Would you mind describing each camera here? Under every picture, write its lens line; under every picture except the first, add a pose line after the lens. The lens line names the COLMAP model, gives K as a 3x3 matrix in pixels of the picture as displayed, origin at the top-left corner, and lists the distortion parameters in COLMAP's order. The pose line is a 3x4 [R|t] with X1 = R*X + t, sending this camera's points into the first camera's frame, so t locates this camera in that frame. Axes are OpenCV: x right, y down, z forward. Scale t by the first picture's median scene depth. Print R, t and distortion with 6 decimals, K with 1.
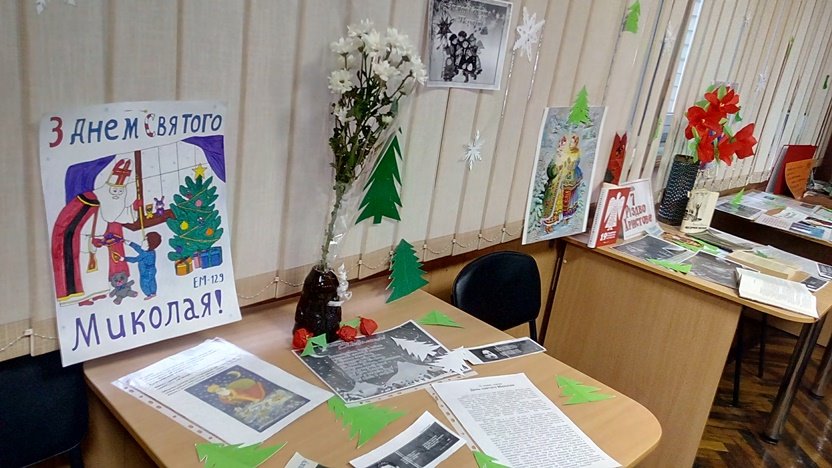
lens RADIAL K [[673.9, 0, 416.0], [0, 673.9, 234.0], [0, 0, 1]] dist [0.060888, -0.004526]
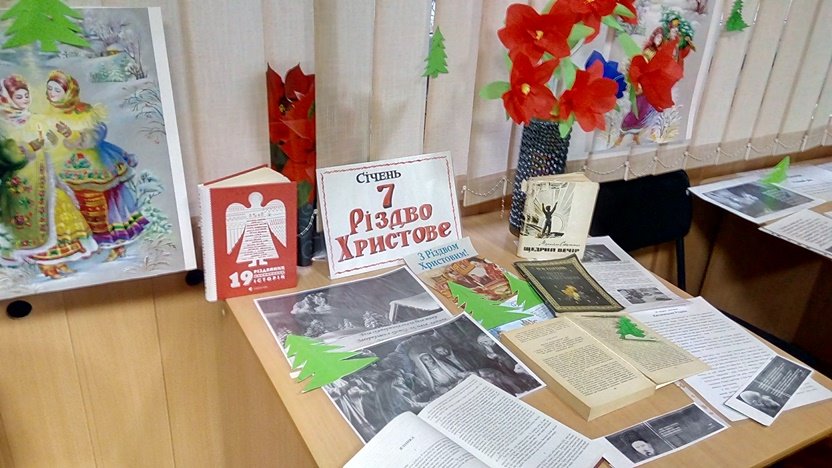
lens RADIAL K [[673.9, 0, 416.0], [0, 673.9, 234.0], [0, 0, 1]] dist [0.060888, -0.004526]
pose [[0.947315, 0.053579, -0.315789, 0.602568], [-0.022010, 0.994469, 0.102701, -0.090229], [0.319545, -0.090339, 0.943255, 0.620369]]
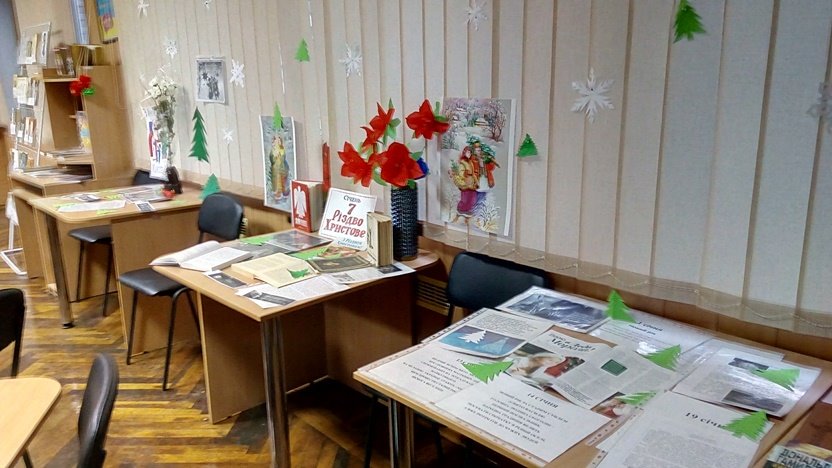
lens RADIAL K [[673.9, 0, 416.0], [0, 673.9, 234.0], [0, 0, 1]] dist [0.060888, -0.004526]
pose [[-0.074516, 0.089591, -0.993187, 1.638929], [-0.312164, 0.943805, 0.108558, -0.193075], [0.947101, 0.318127, -0.042362, 1.377267]]
